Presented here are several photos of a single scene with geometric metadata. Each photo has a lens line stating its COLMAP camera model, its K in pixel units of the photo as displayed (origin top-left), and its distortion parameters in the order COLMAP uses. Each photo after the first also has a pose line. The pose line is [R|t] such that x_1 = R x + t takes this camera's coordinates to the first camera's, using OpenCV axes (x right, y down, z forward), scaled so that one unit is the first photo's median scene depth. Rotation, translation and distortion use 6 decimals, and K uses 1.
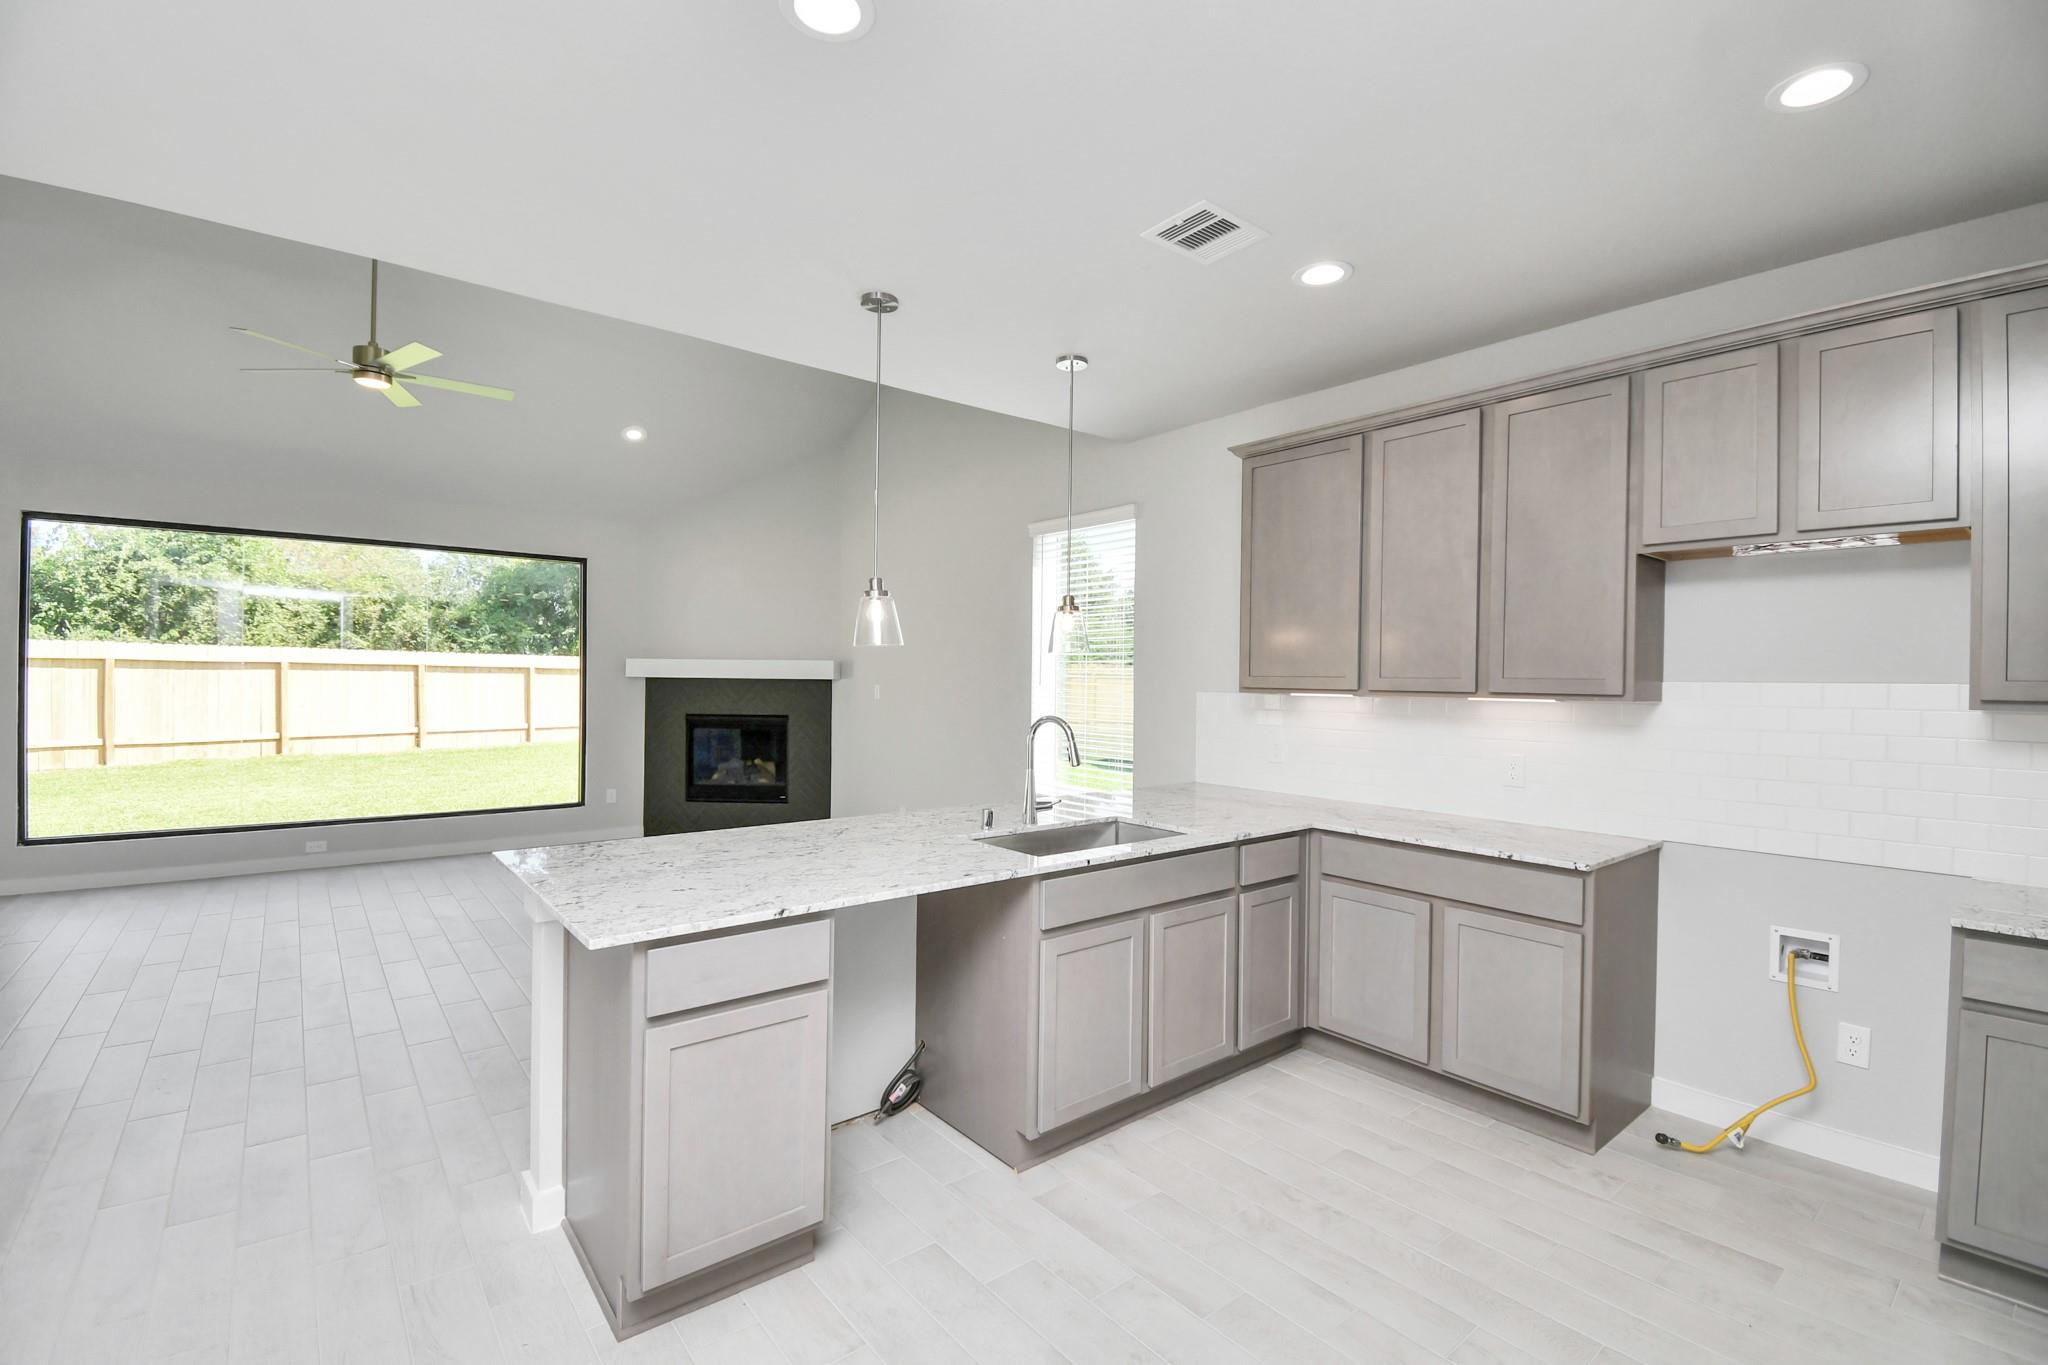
lens RADIAL K [[898.2, 0, 1039.9], [0, 898.2, 668.2], [0, 0, 1]] dist [0.000296, -0.013585]
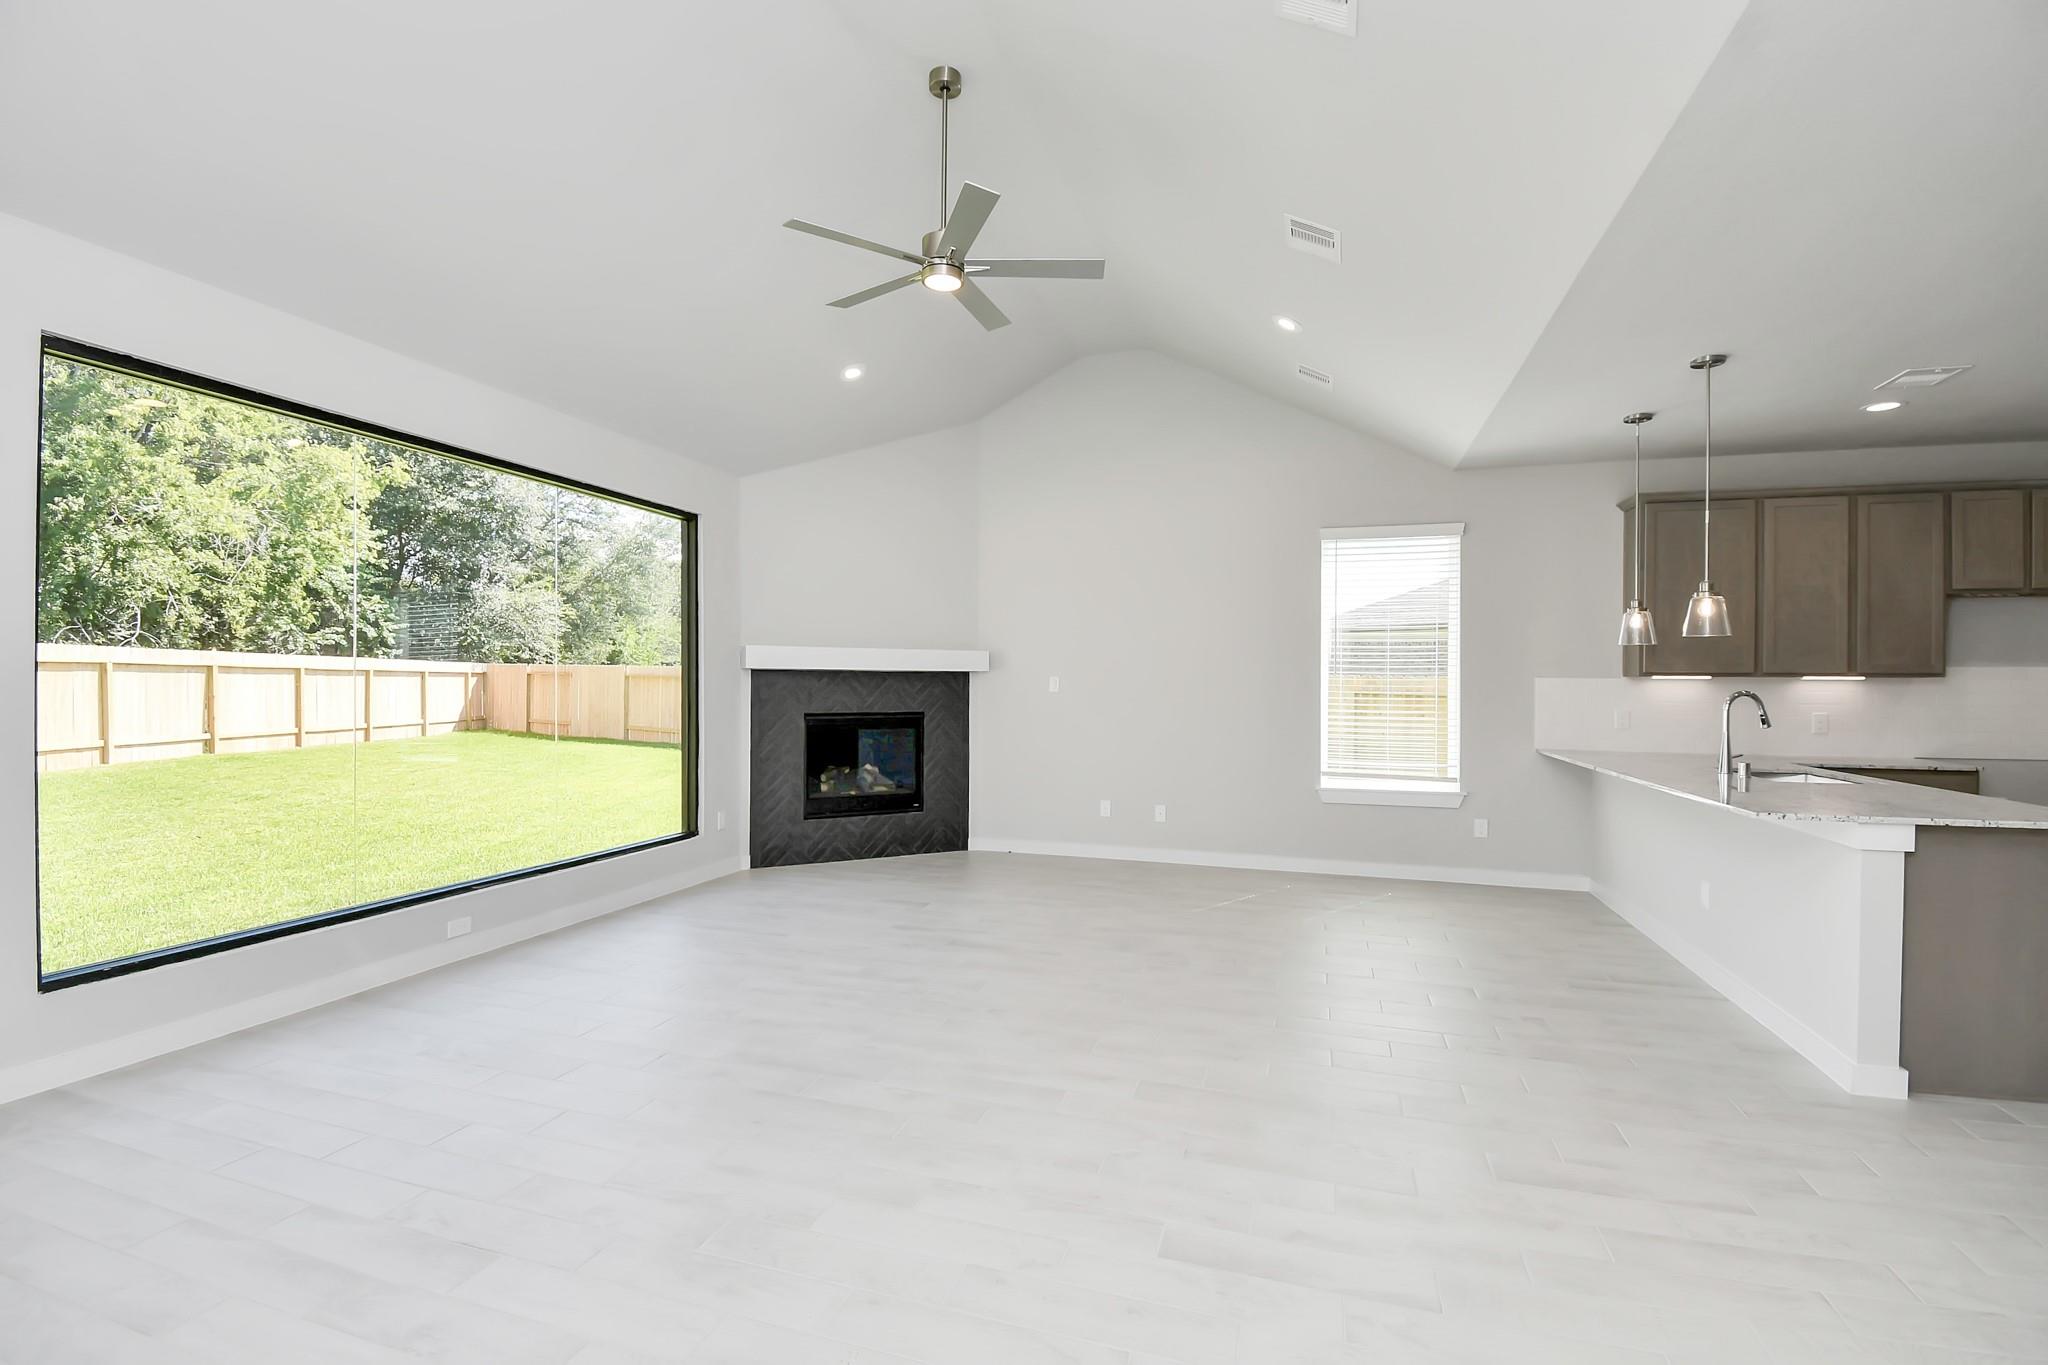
lens RADIAL K [[898.2, 0, 1057.0], [0, 898.2, 680.9], [0, 0, 1]] dist [0.000296, -0.013585]
pose [[0.841553, -0.007563, 0.540122, -1.443455], [-0.001310, 0.999870, 0.016042, 0.015568], [-0.540173, -0.014208, 0.841434, 0.395367]]
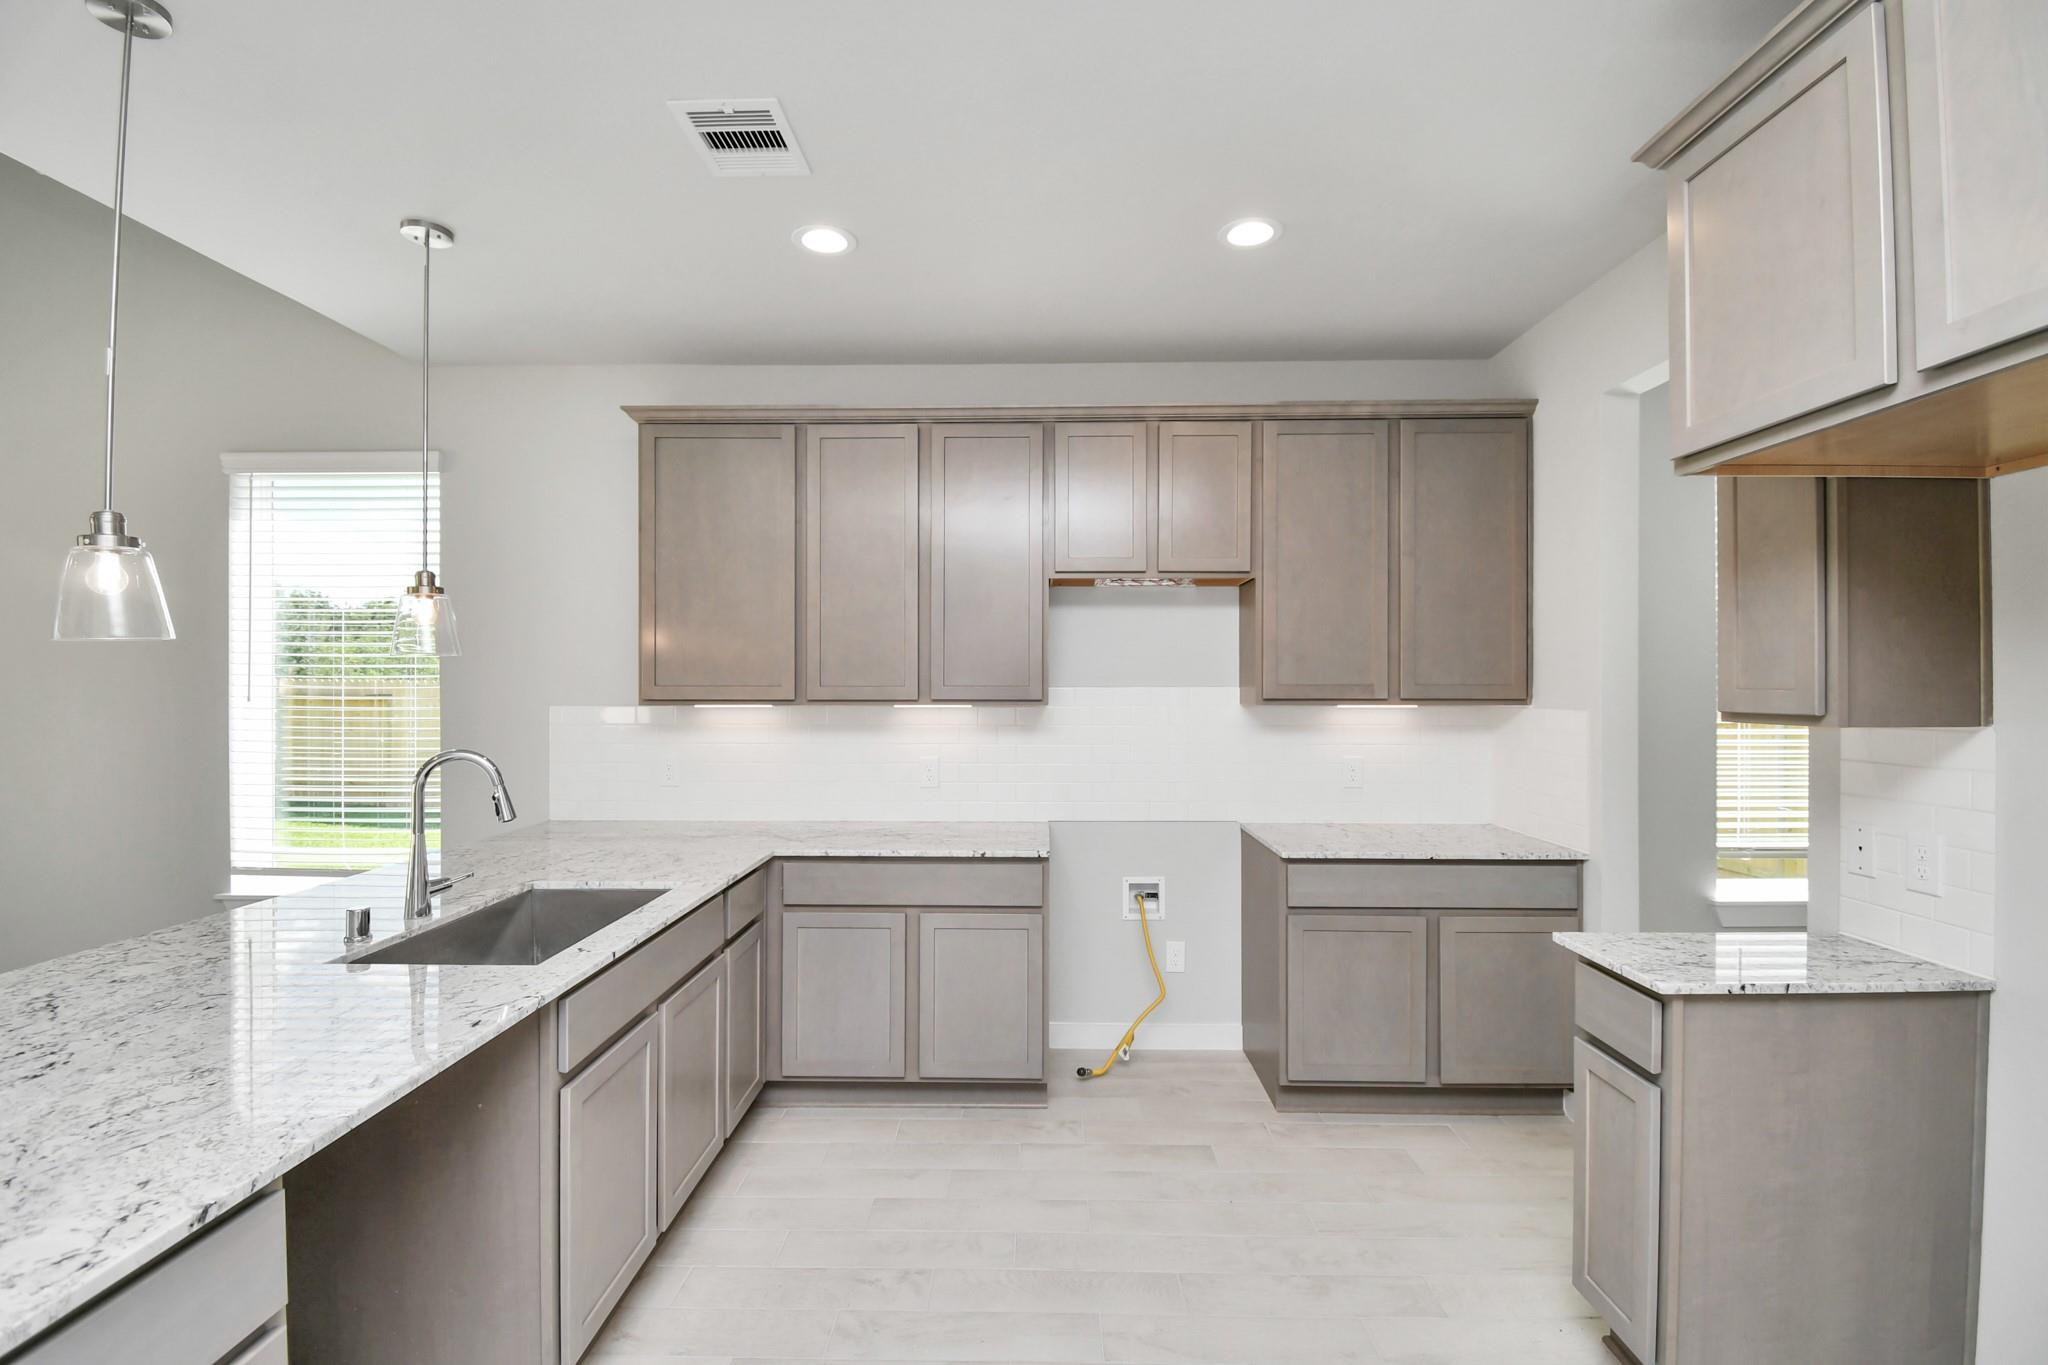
lens RADIAL K [[898.2, 0, 1021.4], [0, 898.2, 673.3], [0, 0, 1]] dist [0.000296, -0.013585]
pose [[0.649546, -0.001502, 0.760321, -0.206792], [-0.002280, 0.999990, 0.003924, -0.007436], [-0.760319, -0.004282, 0.649536, 0.226030]]
